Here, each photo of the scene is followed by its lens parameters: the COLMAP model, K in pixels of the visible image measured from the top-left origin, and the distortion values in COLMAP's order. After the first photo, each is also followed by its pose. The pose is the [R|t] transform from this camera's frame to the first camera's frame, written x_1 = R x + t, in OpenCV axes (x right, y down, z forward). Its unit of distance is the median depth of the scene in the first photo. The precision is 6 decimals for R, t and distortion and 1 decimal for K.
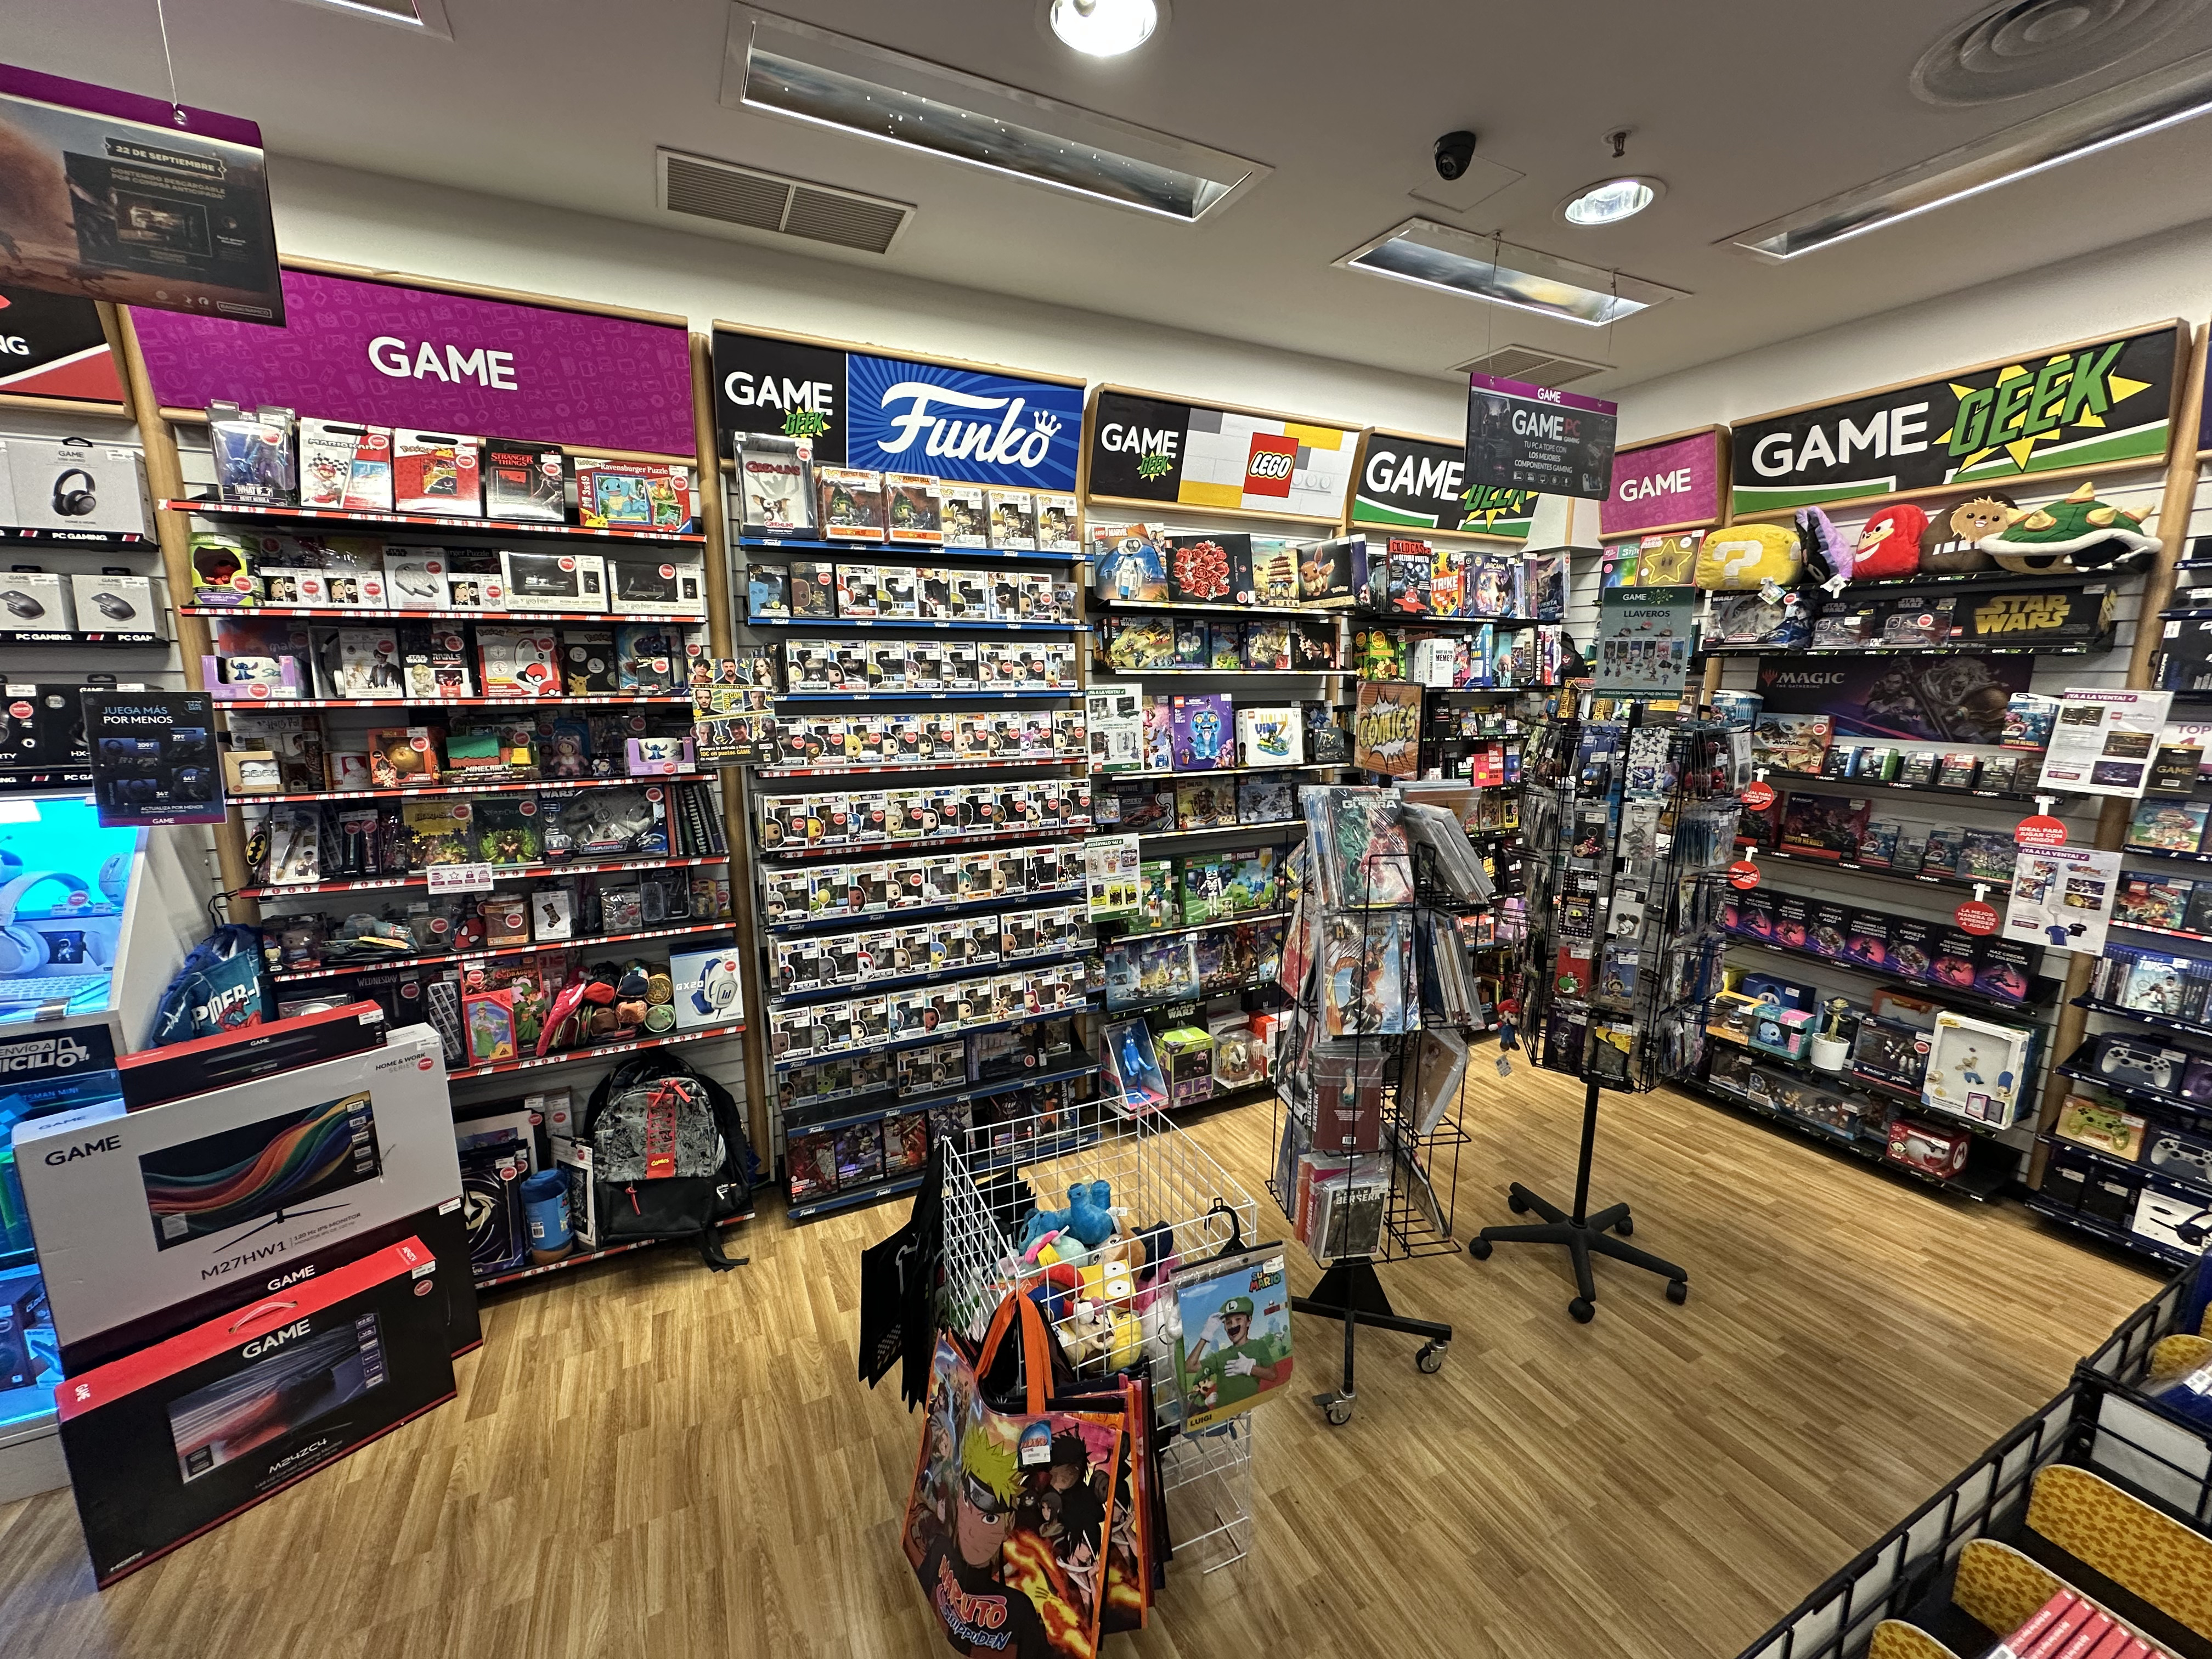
lens RADIAL K [[879.8, 0, 1109.4], [0, 879.8, 828.8], [0, 0, 1]] dist [-0.001776, 0.000295]
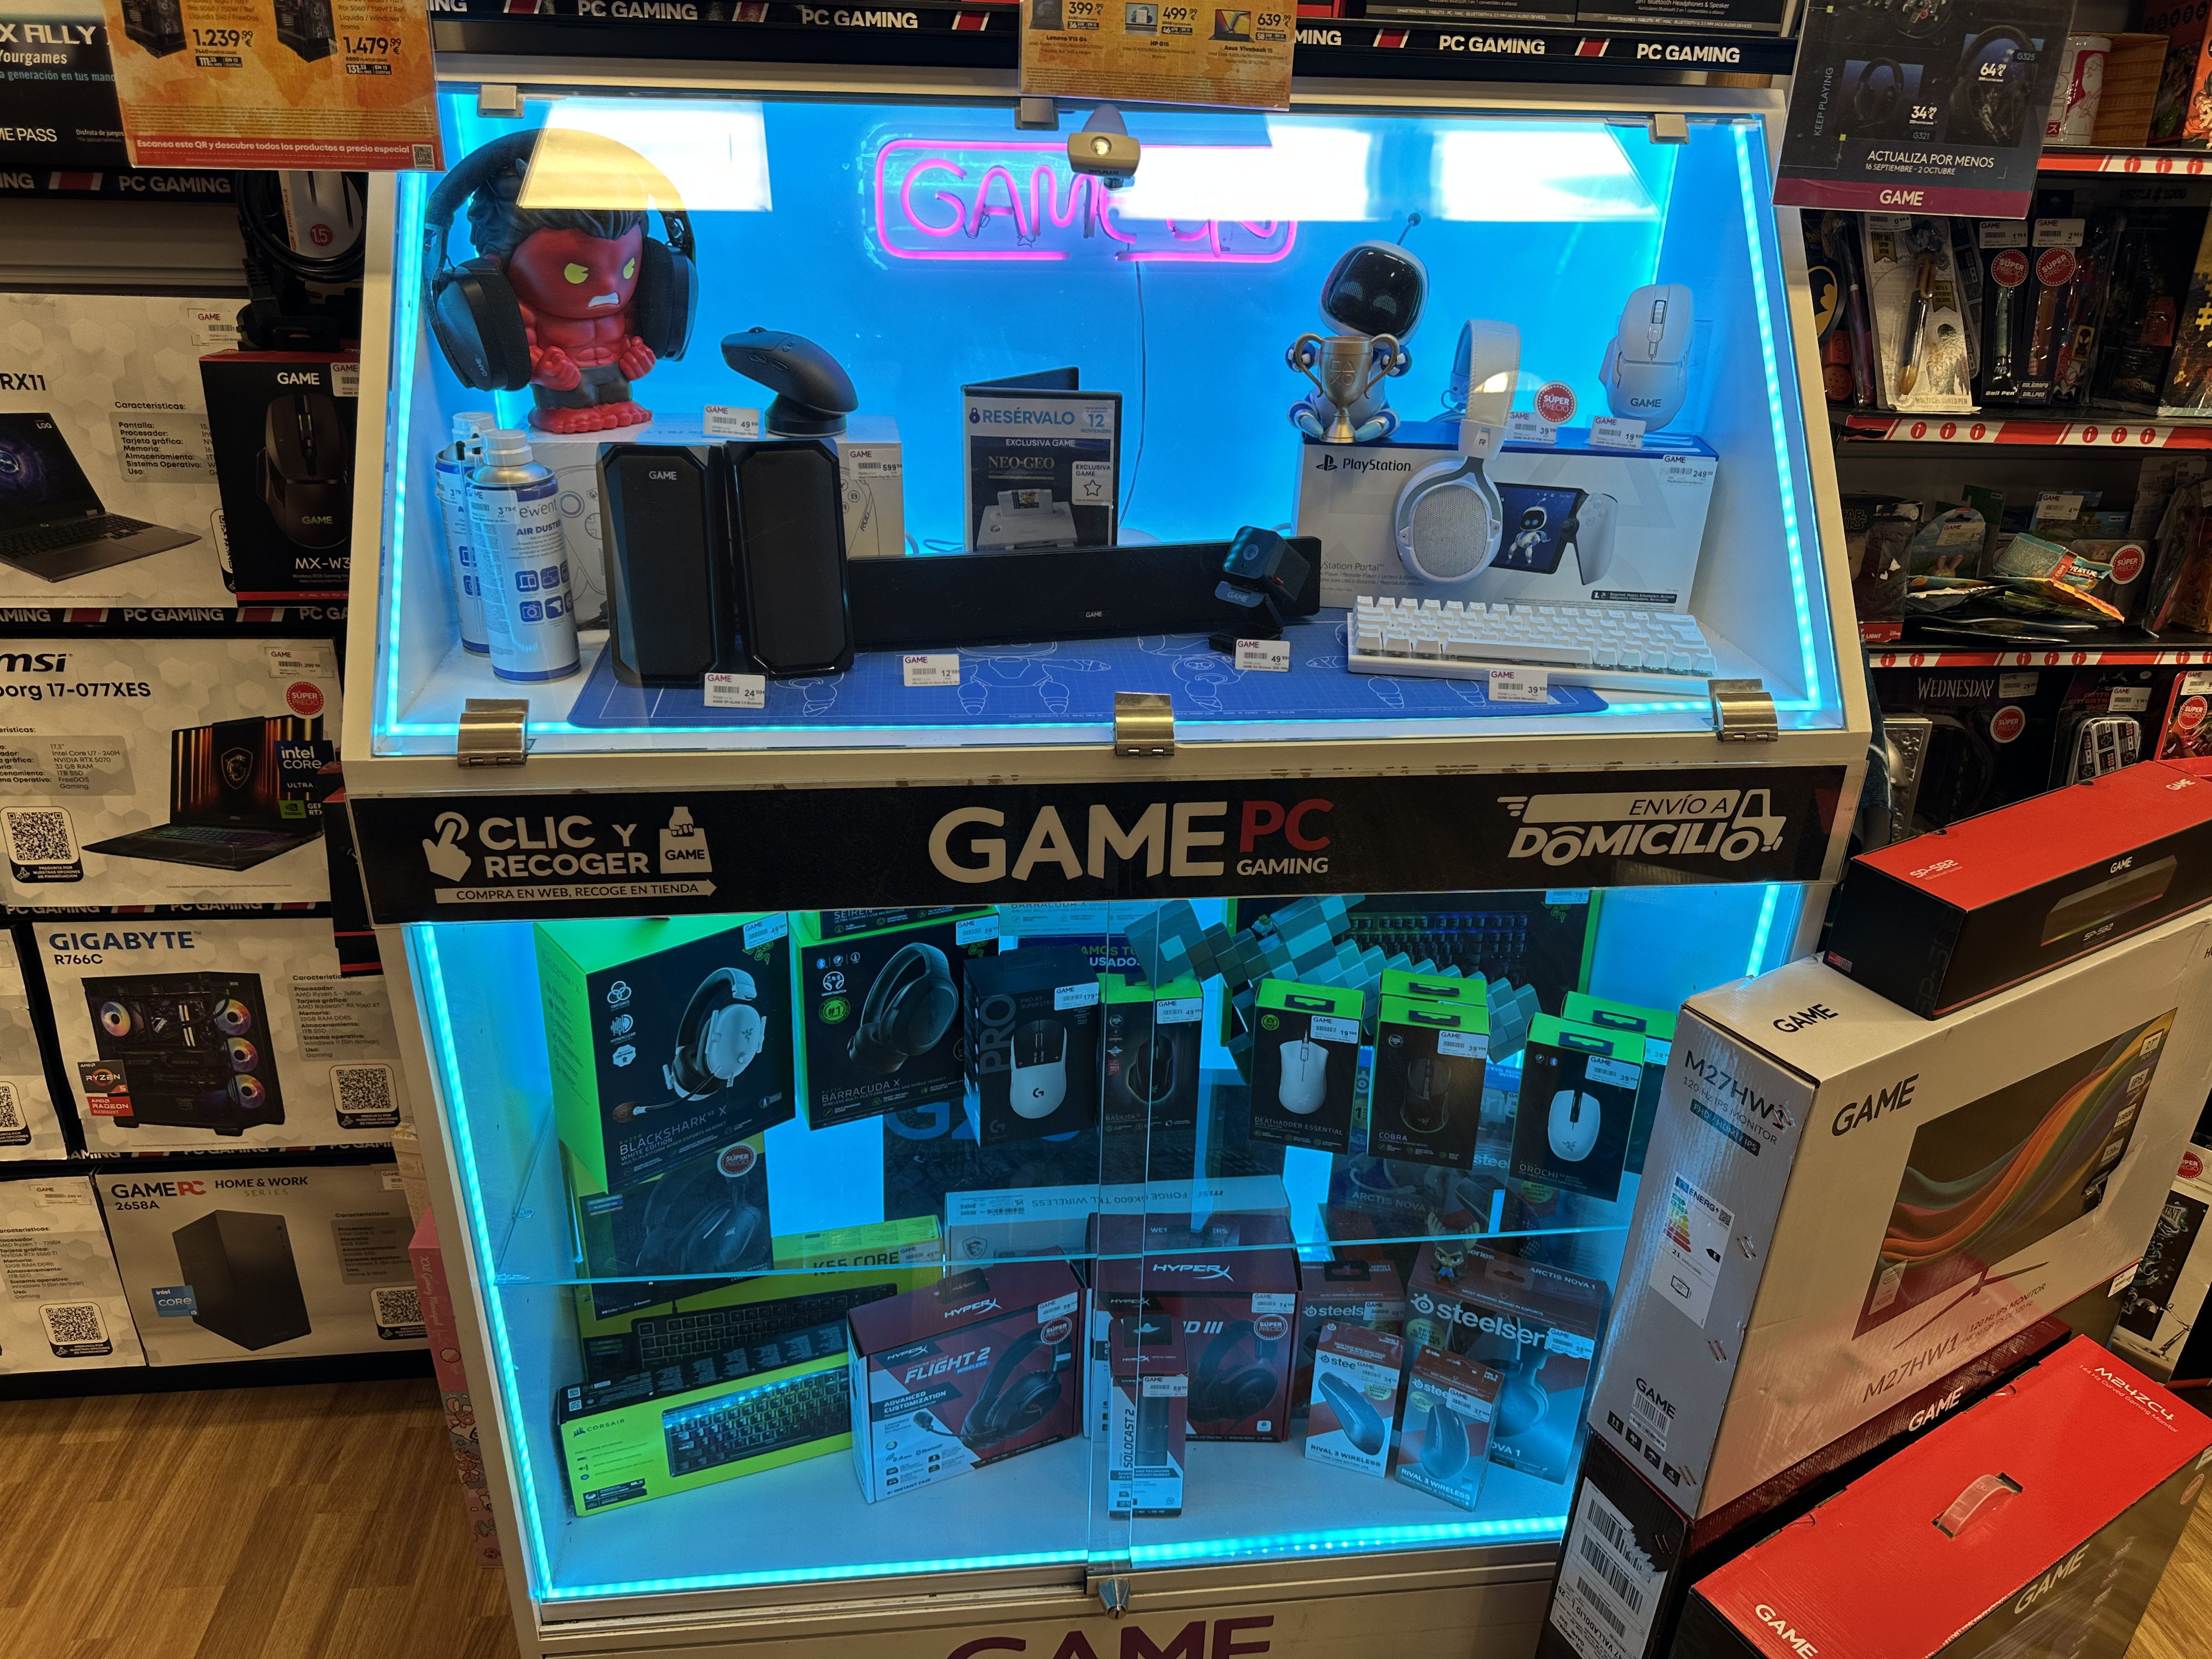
lens RADIAL K [[1571.8, 0, 1104.9], [0, 1571.8, 816.9], [0, 0, 1]] dist [0.023270, -0.030782]
pose [[0.939454, 0.175266, -0.294463, -0.847868], [-0.092122, 0.956844, 0.275612, 0.061031], [0.330061, -0.231799, 0.915057, 0.197293]]
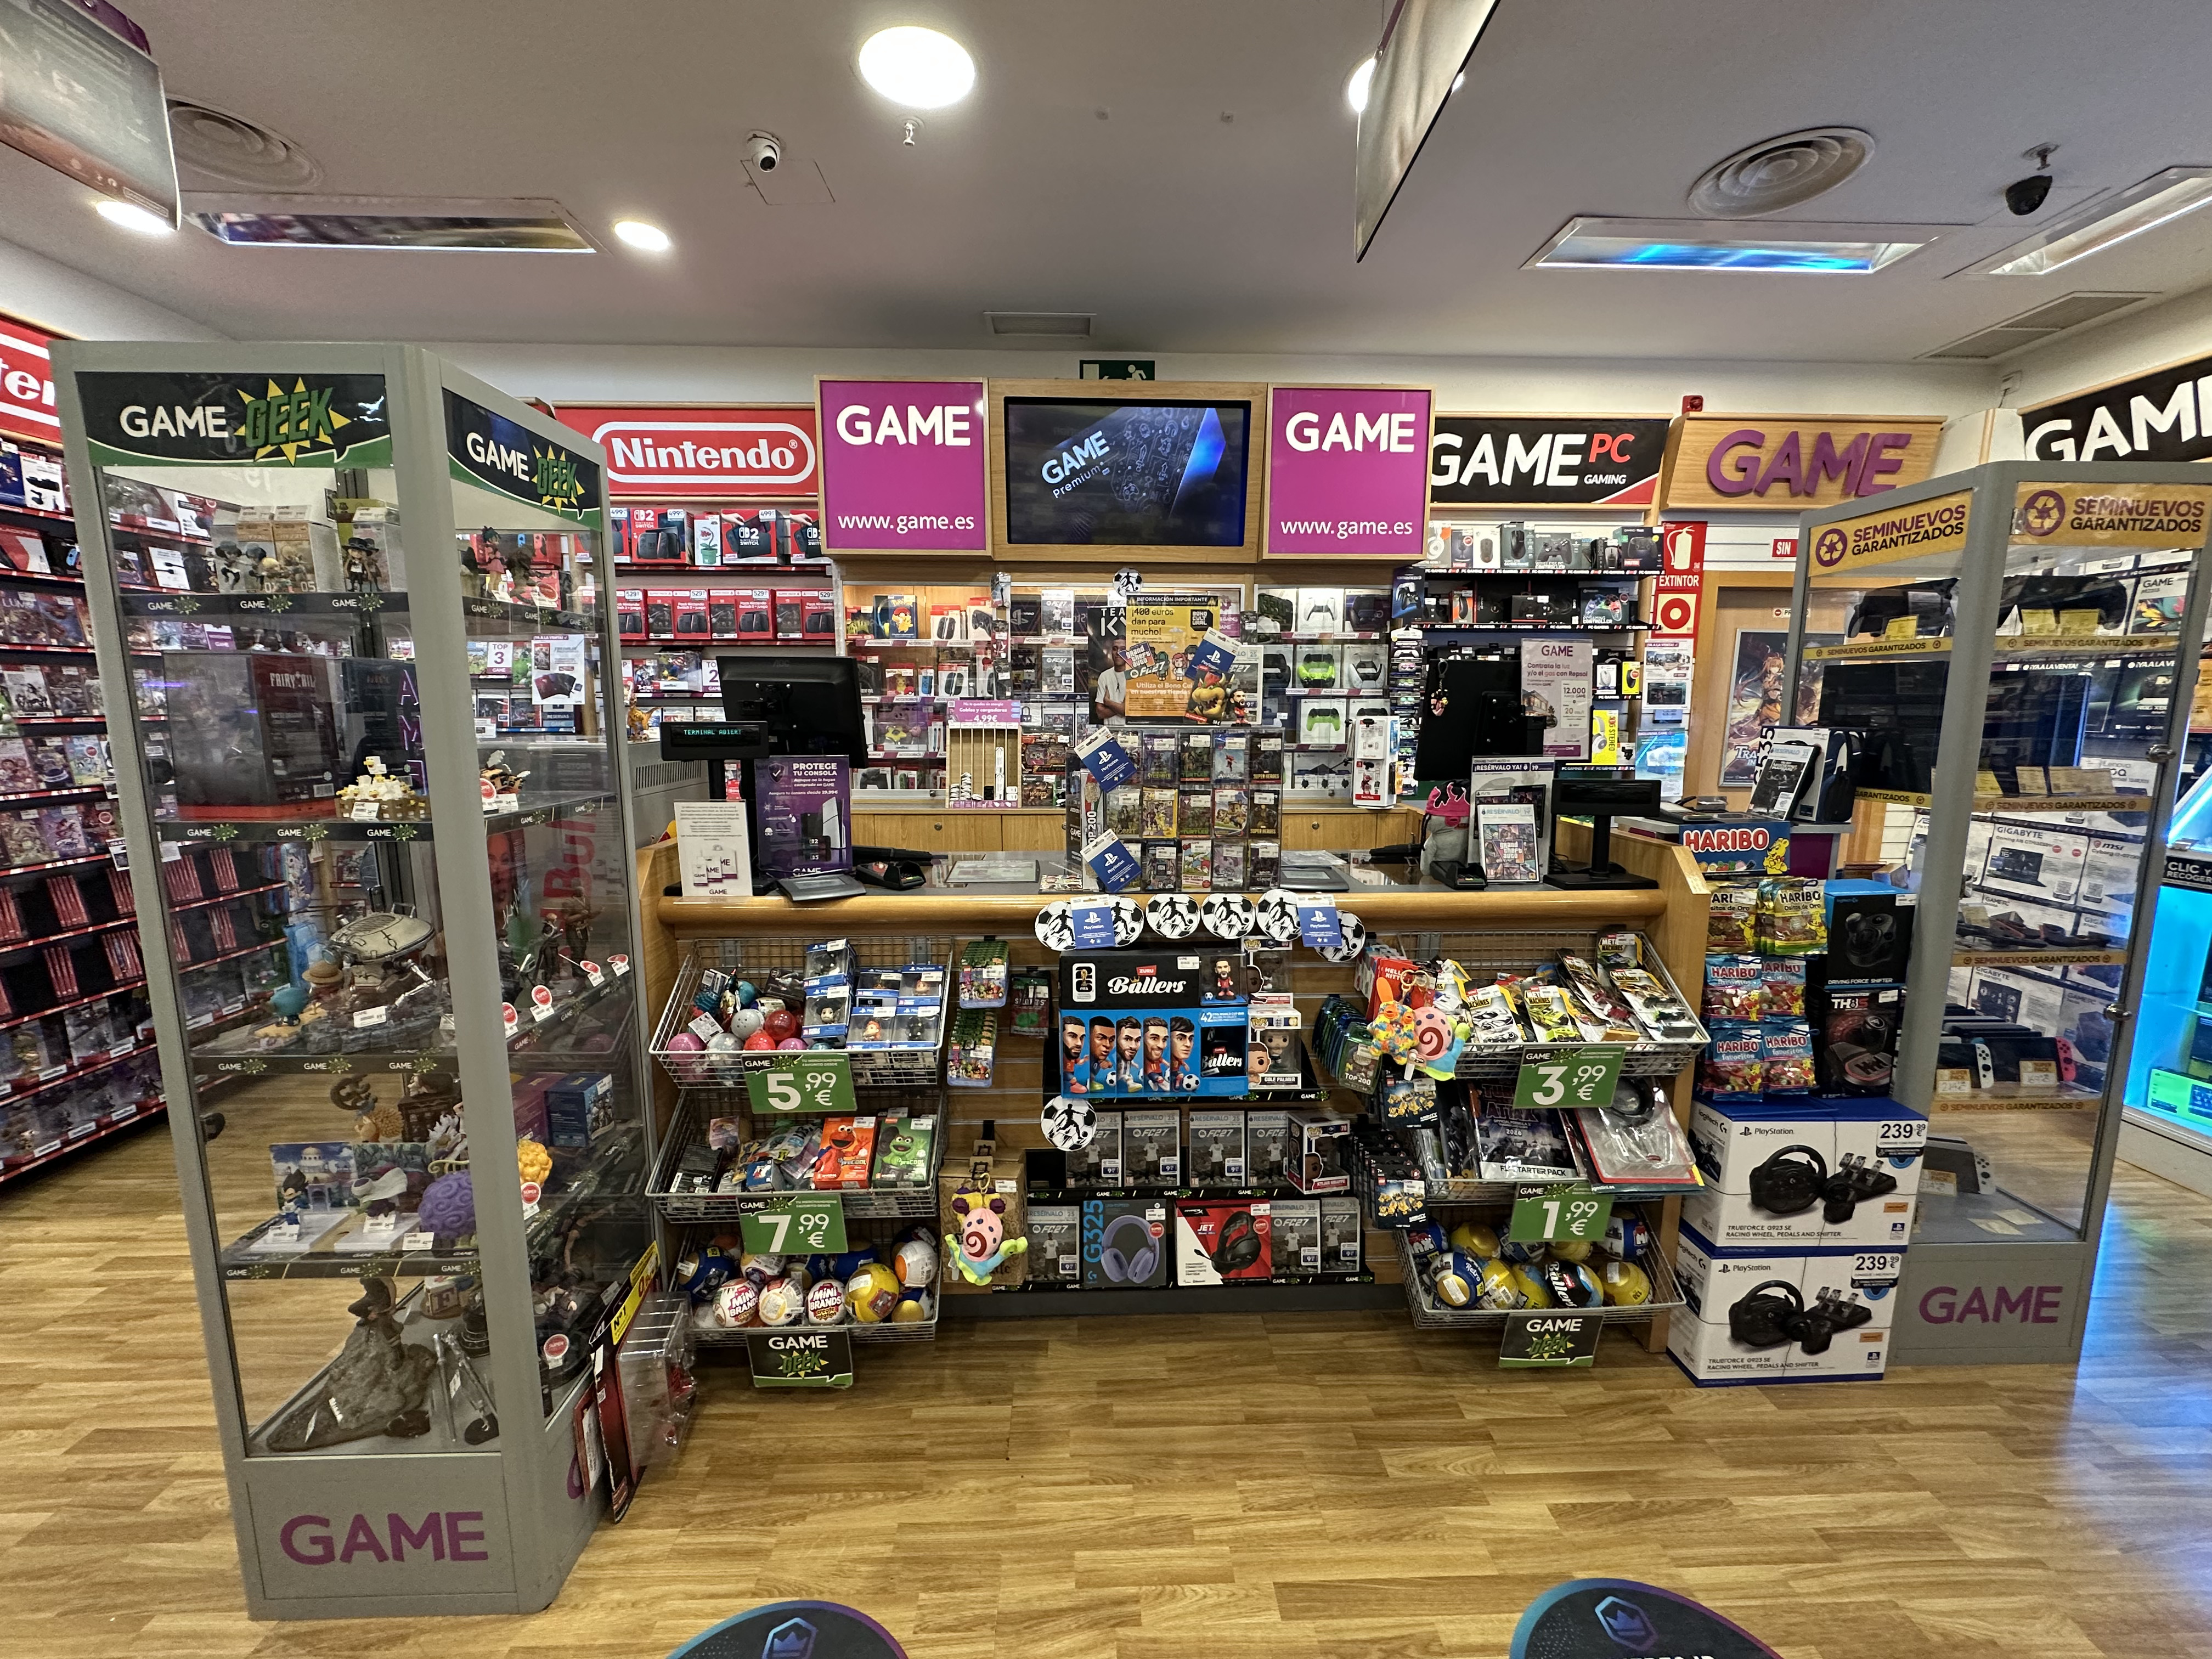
lens RADIAL K [[879.8, 0, 1104.7], [0, 879.8, 829.1], [0, 0, 1]] dist [-0.001776, 0.000295]
pose [[-0.416932, 0.131360, -0.899396, 0.356828], [-0.163062, 0.962639, 0.216187, 0.134913], [0.894192, 0.236792, -0.379935, -0.231490]]
